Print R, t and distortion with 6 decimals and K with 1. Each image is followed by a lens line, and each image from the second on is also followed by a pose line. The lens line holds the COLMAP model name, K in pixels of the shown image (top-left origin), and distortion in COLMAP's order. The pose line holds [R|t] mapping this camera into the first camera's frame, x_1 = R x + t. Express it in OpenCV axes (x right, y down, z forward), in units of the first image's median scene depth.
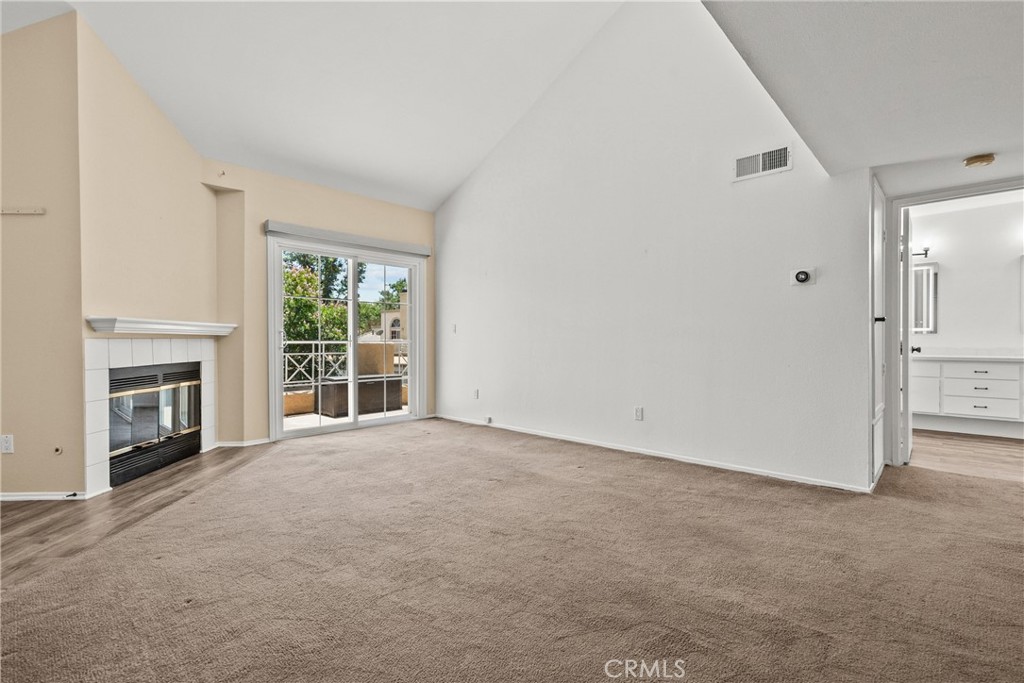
lens RADIAL K [[459.0, 0, 515.7], [0, 459.0, 345.0], [0, 0, 1]] dist [0.000779, 0.000028]
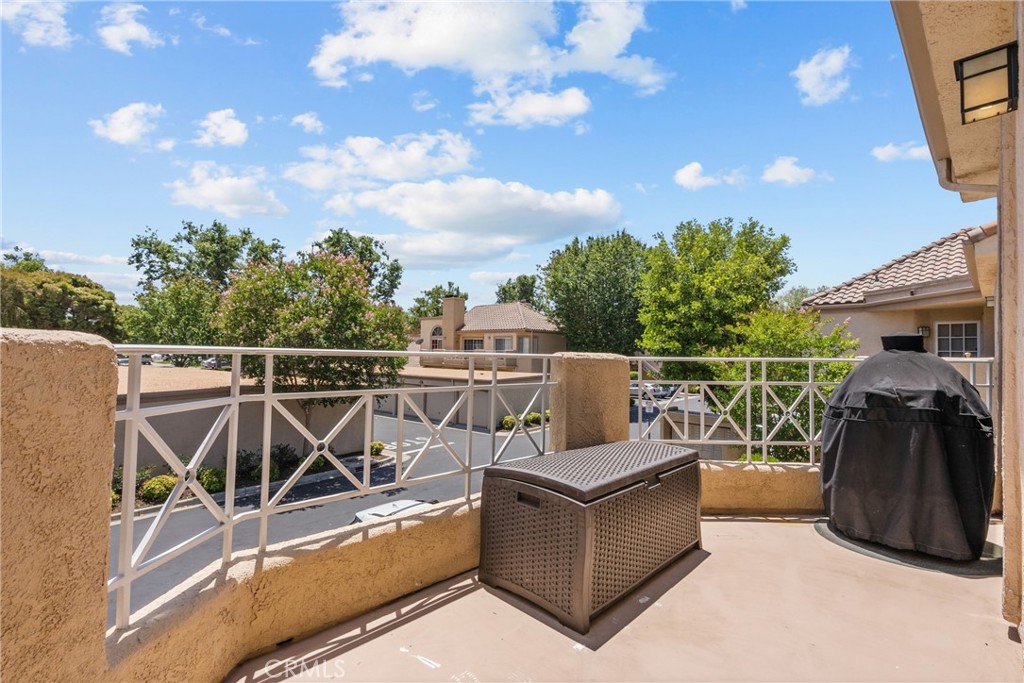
lens RADIAL K [[459.0, 0, 509.1], [0, 459.0, 339.2], [0, 0, 1]] dist [0.000779, 0.000028]
pose [[0.997969, 0.015326, -0.061826, -0.062535], [-0.017665, 0.999141, -0.037474, -0.000773], [0.061199, 0.038490, 0.997383, 0.105368]]
